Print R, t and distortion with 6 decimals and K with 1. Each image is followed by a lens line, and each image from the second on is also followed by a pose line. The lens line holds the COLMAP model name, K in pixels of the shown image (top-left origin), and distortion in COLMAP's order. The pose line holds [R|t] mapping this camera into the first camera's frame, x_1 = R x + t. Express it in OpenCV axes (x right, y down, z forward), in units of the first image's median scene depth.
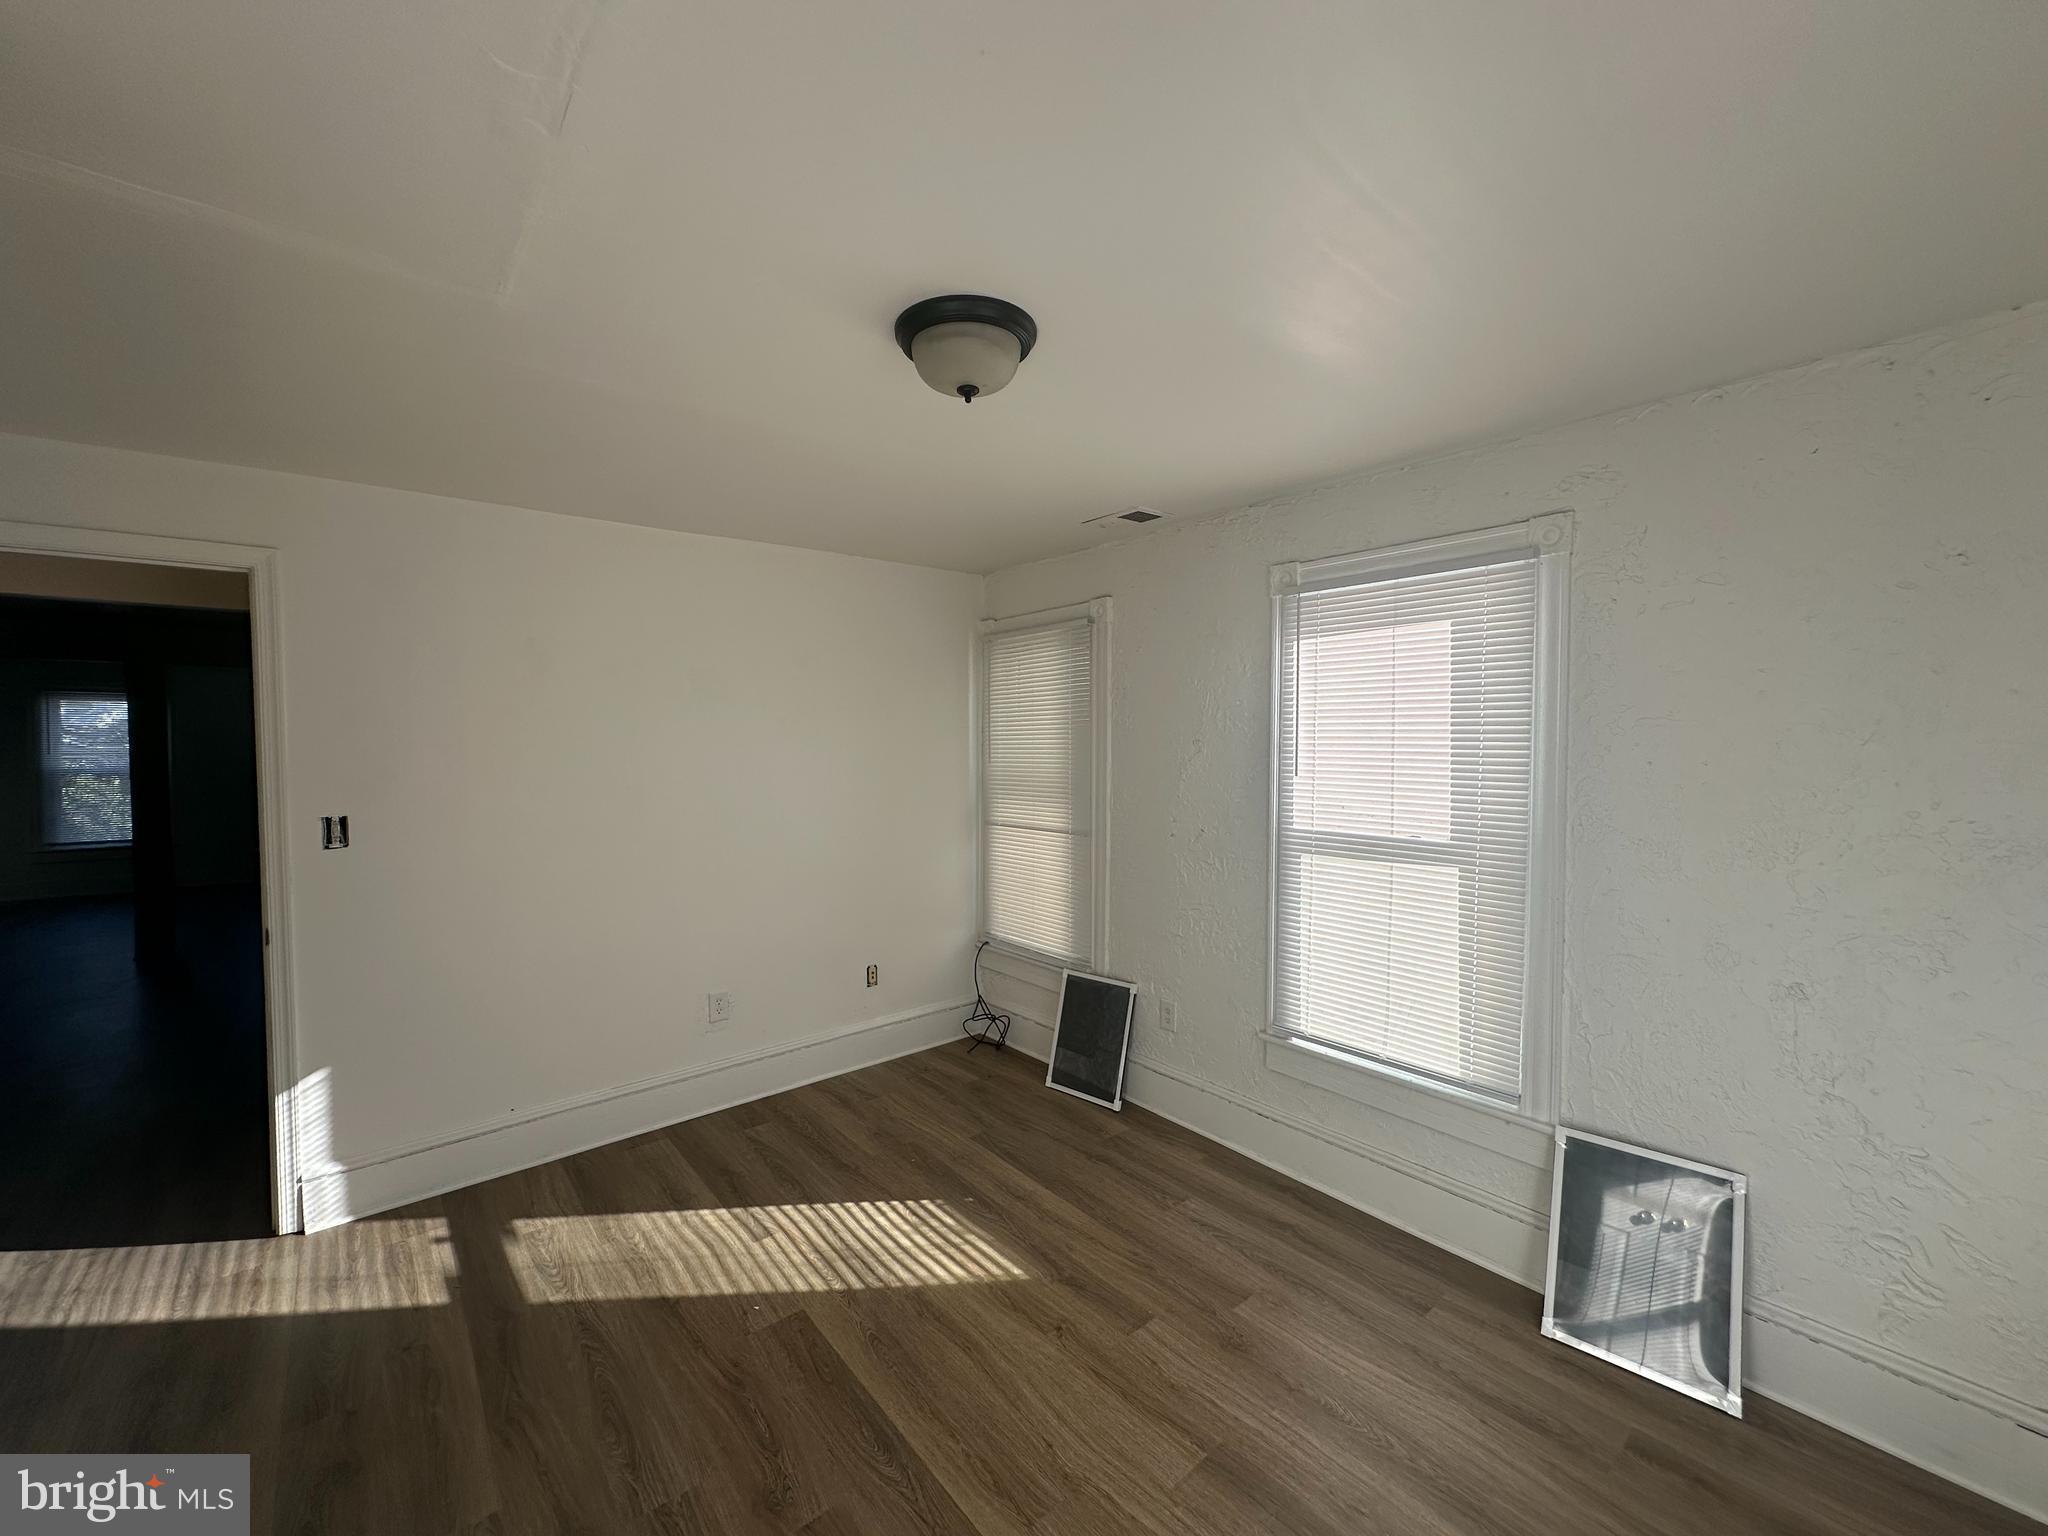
lens RADIAL K [[813.8, 0, 1024.0], [0, 813.8, 768.0], [0, 0, 1]] dist [-0.002926, 0.001131]
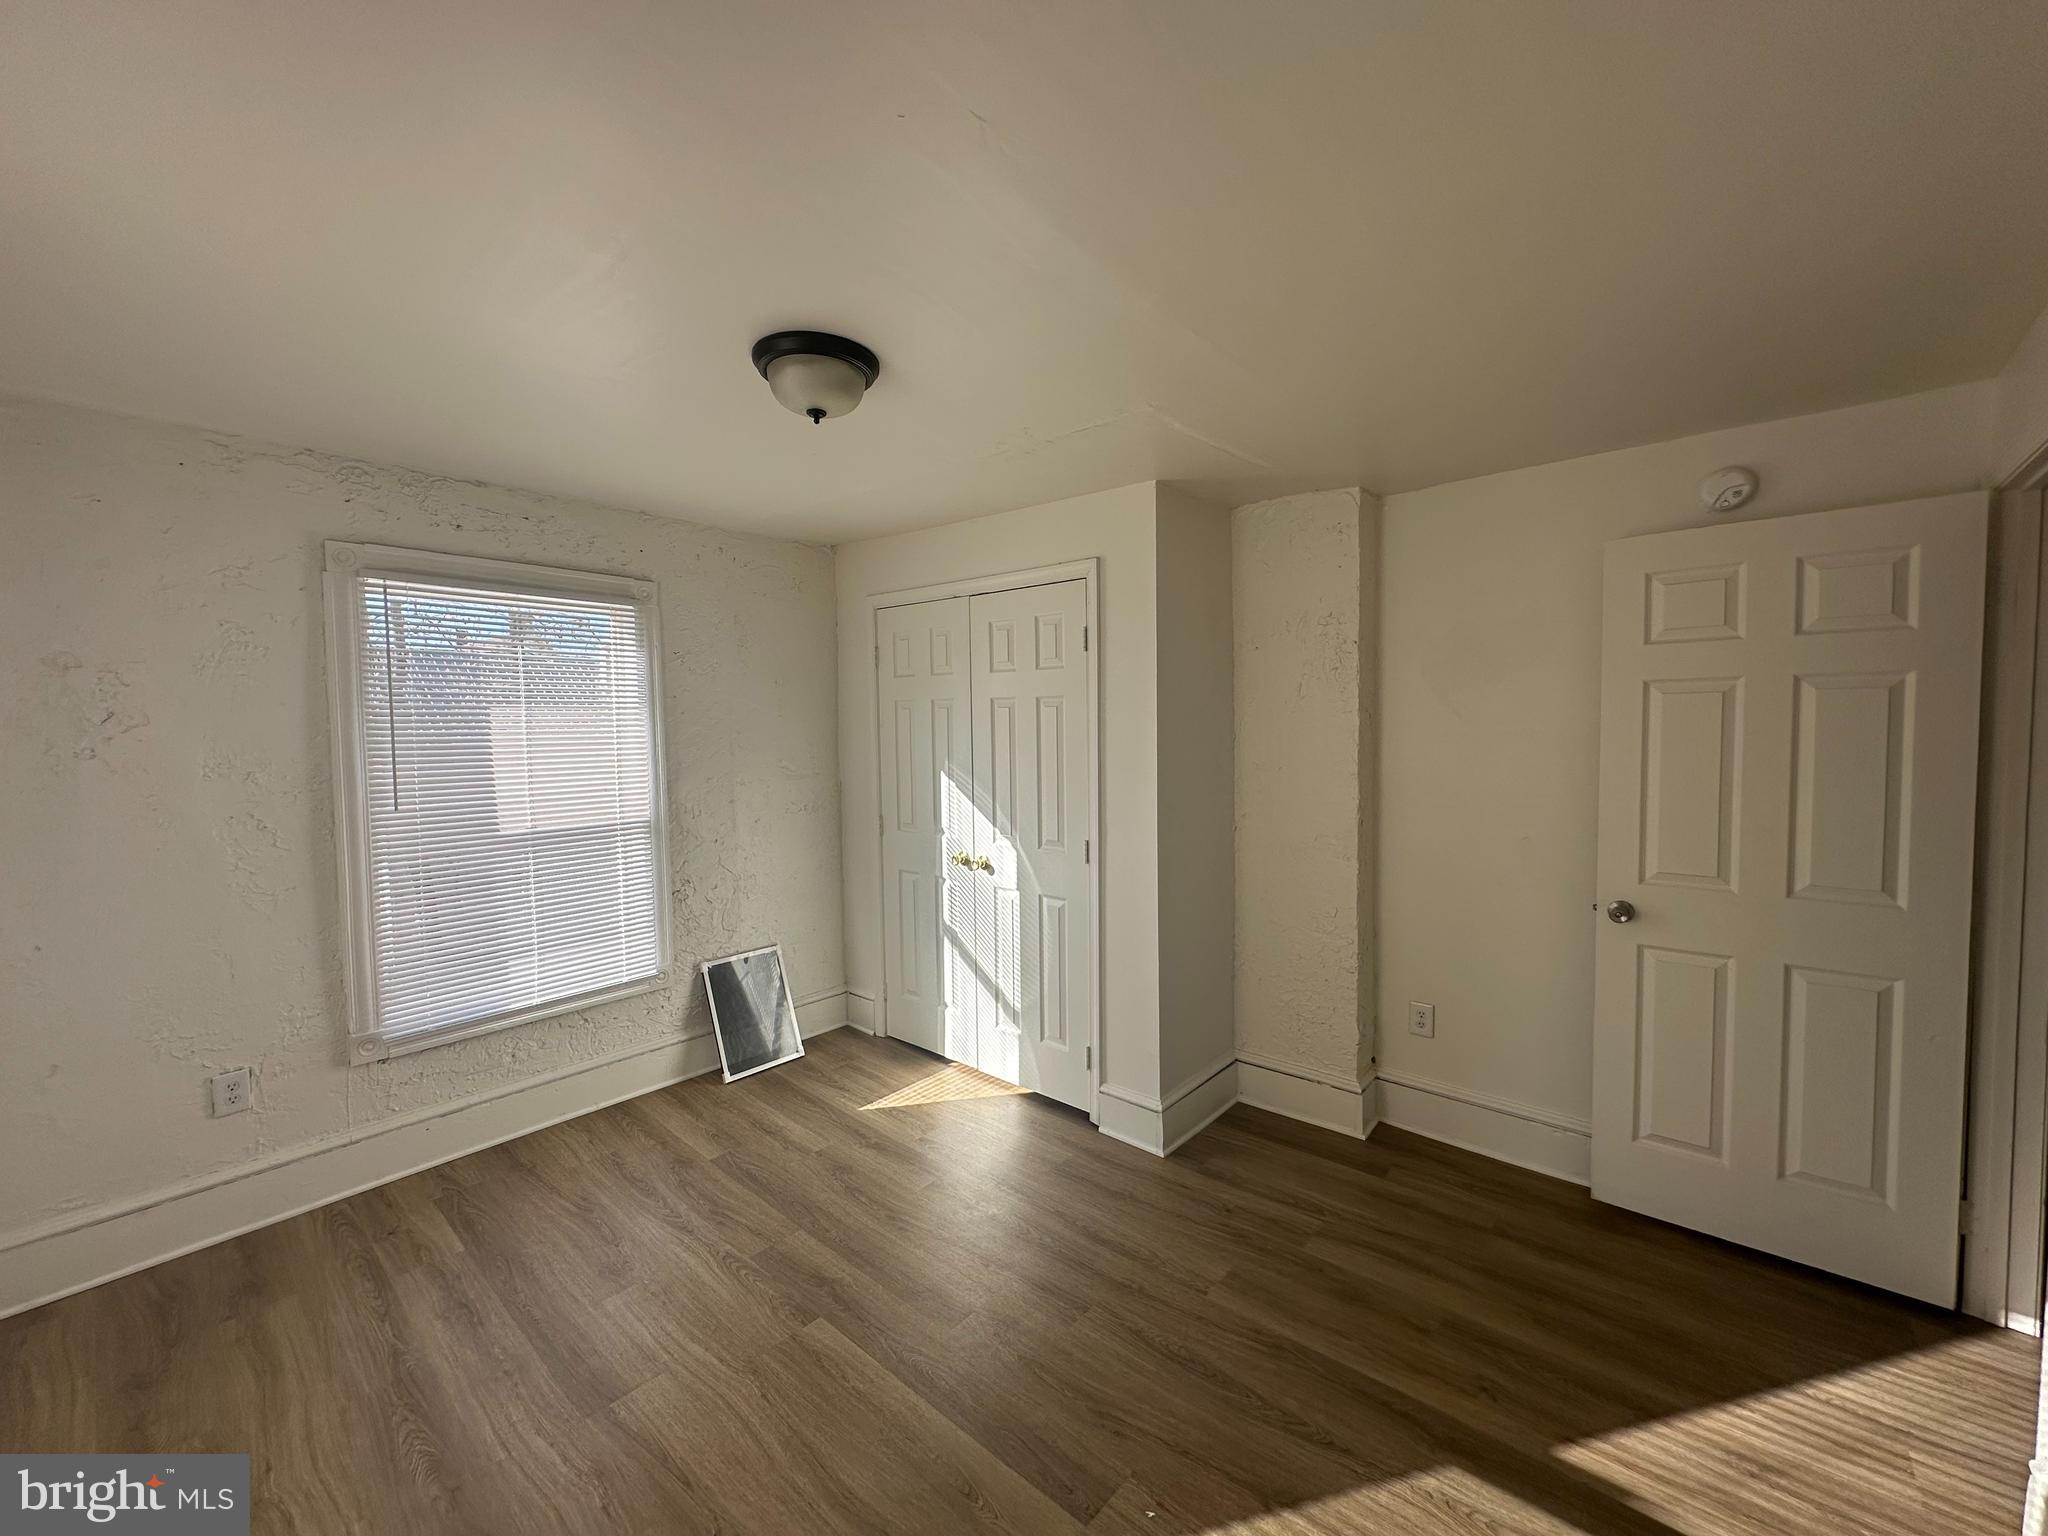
lens RADIAL K [[813.8, 0, 1024.0], [0, 813.8, 768.0], [0, 0, 1]] dist [-0.002926, 0.001131]
pose [[-0.986763, 0.022256, -0.160633, -0.138773], [0.010306, 0.997142, 0.074846, -0.040799], [0.161840, 0.072199, -0.984172, 1.888648]]
